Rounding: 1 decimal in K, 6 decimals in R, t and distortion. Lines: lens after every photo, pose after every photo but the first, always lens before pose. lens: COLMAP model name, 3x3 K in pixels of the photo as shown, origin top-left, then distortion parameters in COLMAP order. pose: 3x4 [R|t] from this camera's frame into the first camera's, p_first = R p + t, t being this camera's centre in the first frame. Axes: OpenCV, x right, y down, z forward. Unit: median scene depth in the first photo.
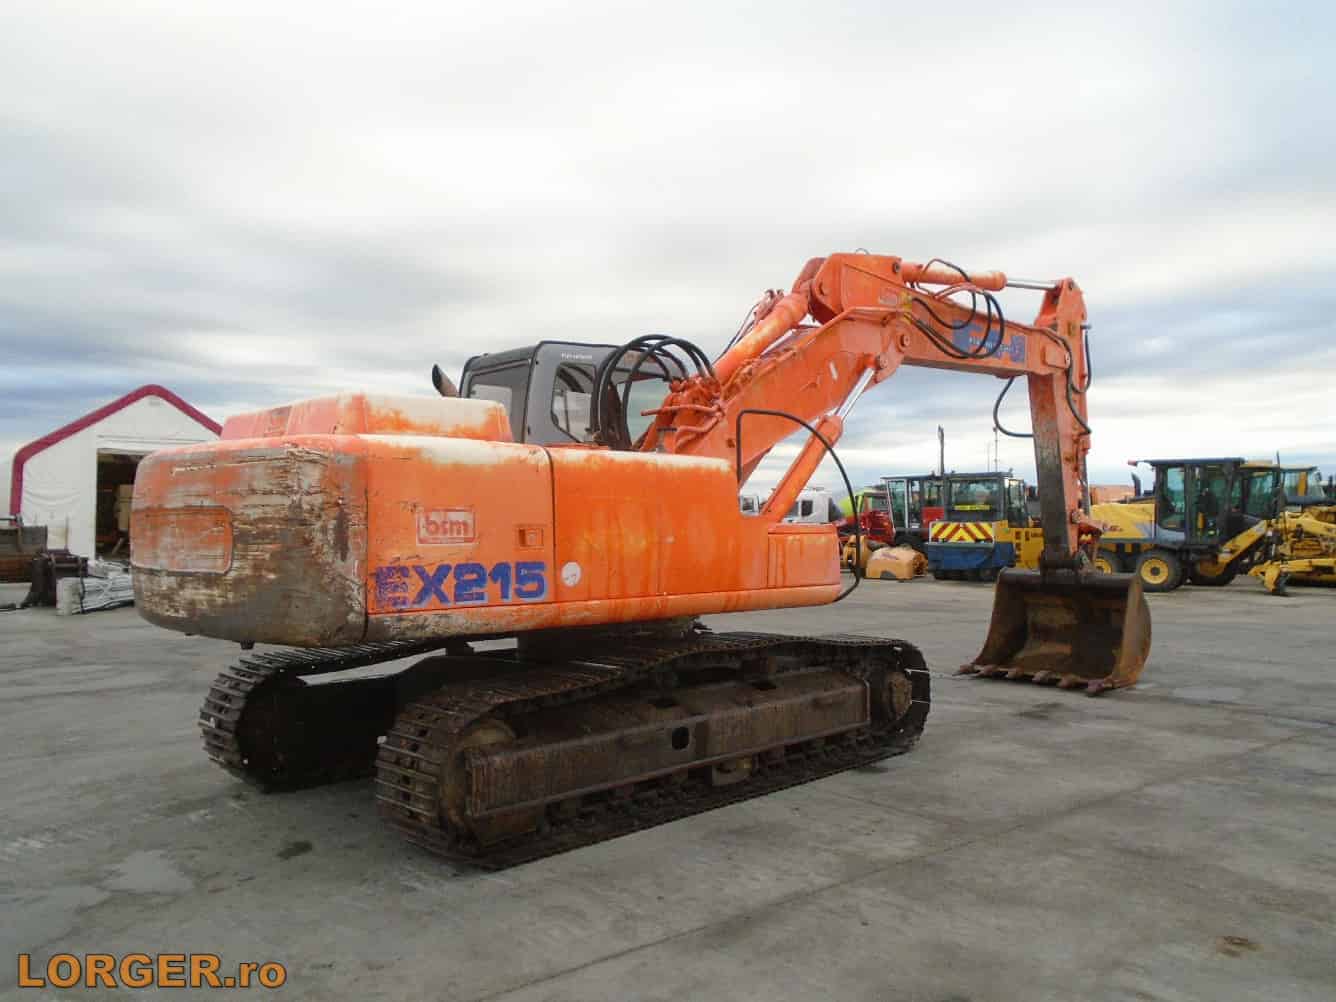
lens RADIAL K [[1017.3, 0, 668.0], [0, 1017.3, 501.0], [0, 0, 1]] dist [-0.006619, 0.007178]
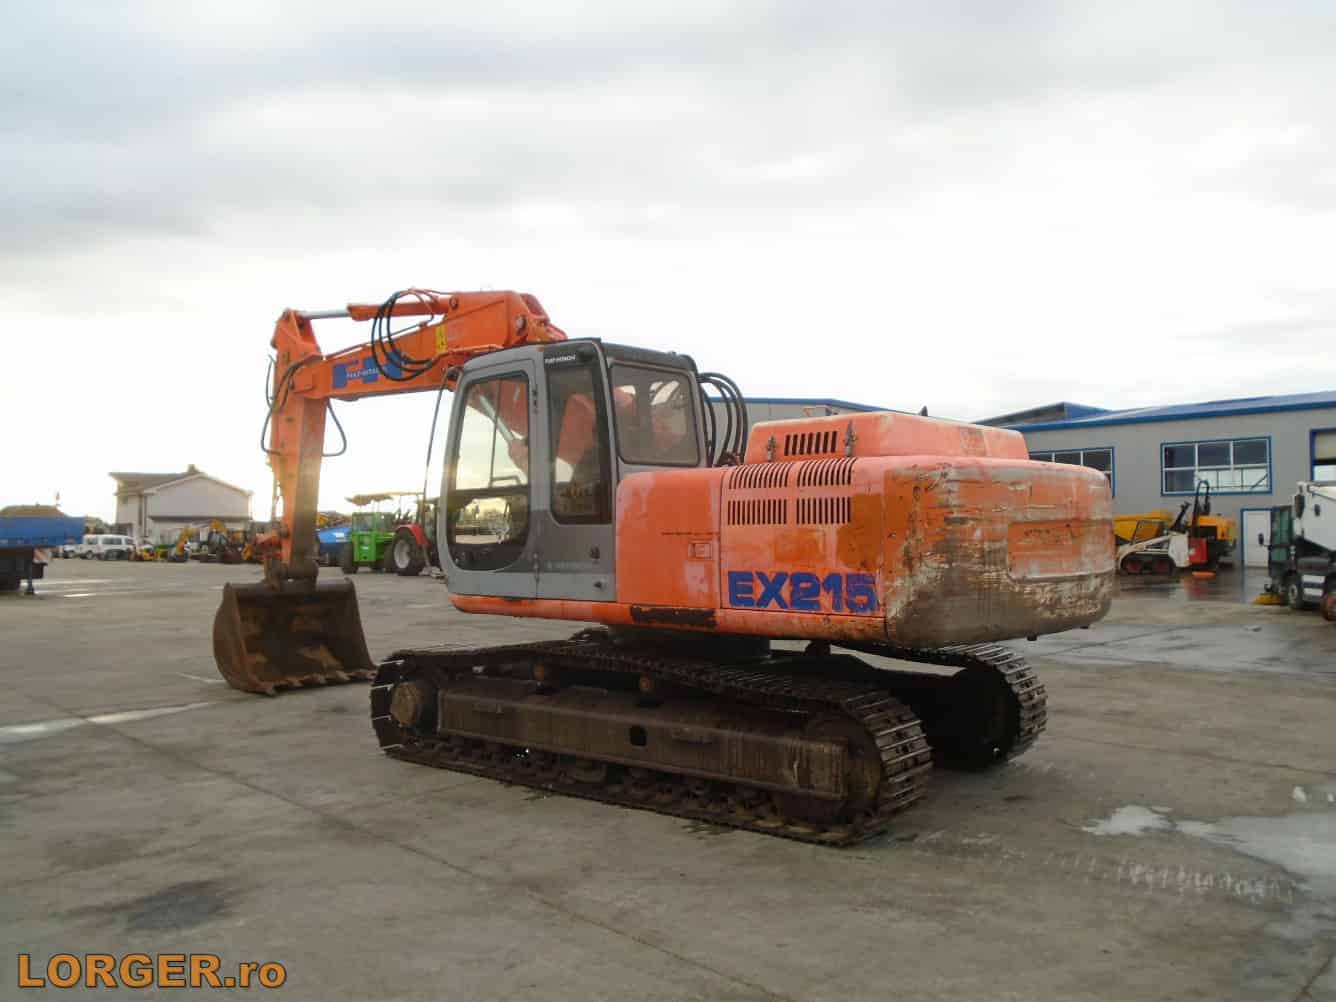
lens RADIAL K [[1017.3, 0, 668.0], [0, 1017.3, 501.0], [0, 0, 1]] dist [-0.006619, 0.007178]
pose [[-0.095668, 0.027926, 0.995022, -1.613885], [-0.010609, 0.999521, -0.029072, 0.024880], [-0.995357, -0.013337, -0.095326, 1.608534]]
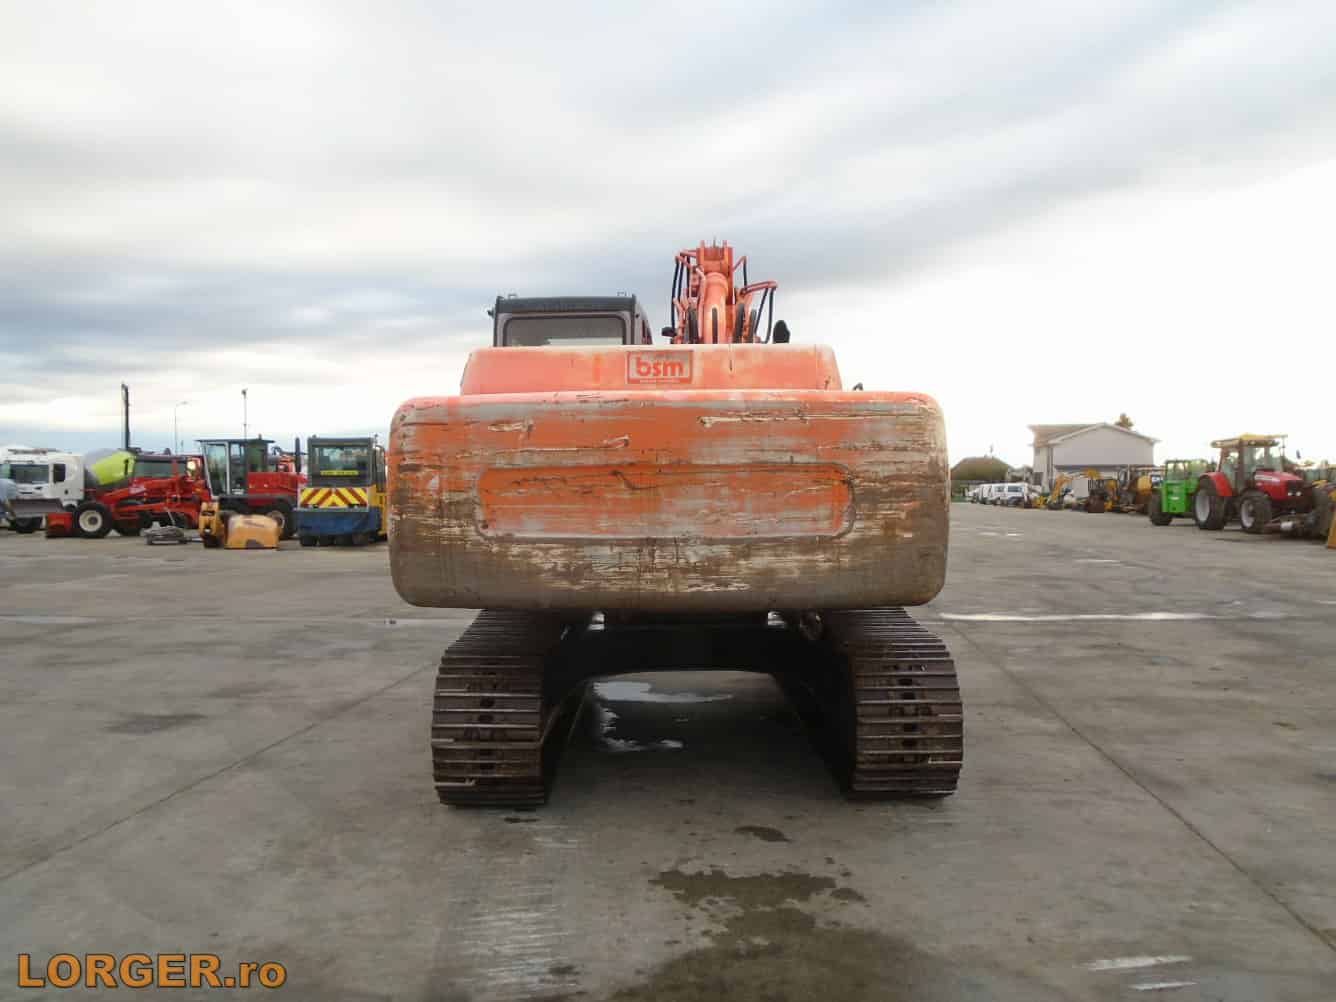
lens RADIAL K [[1017.3, 0, 668.0], [0, 1017.3, 501.0], [0, 0, 1]] dist [-0.006619, 0.007178]
pose [[0.709440, -0.015901, 0.704587, -1.118234], [-0.007358, 0.999524, 0.029966, 0.012433], [-0.704728, -0.026443, 0.708985, 0.425262]]
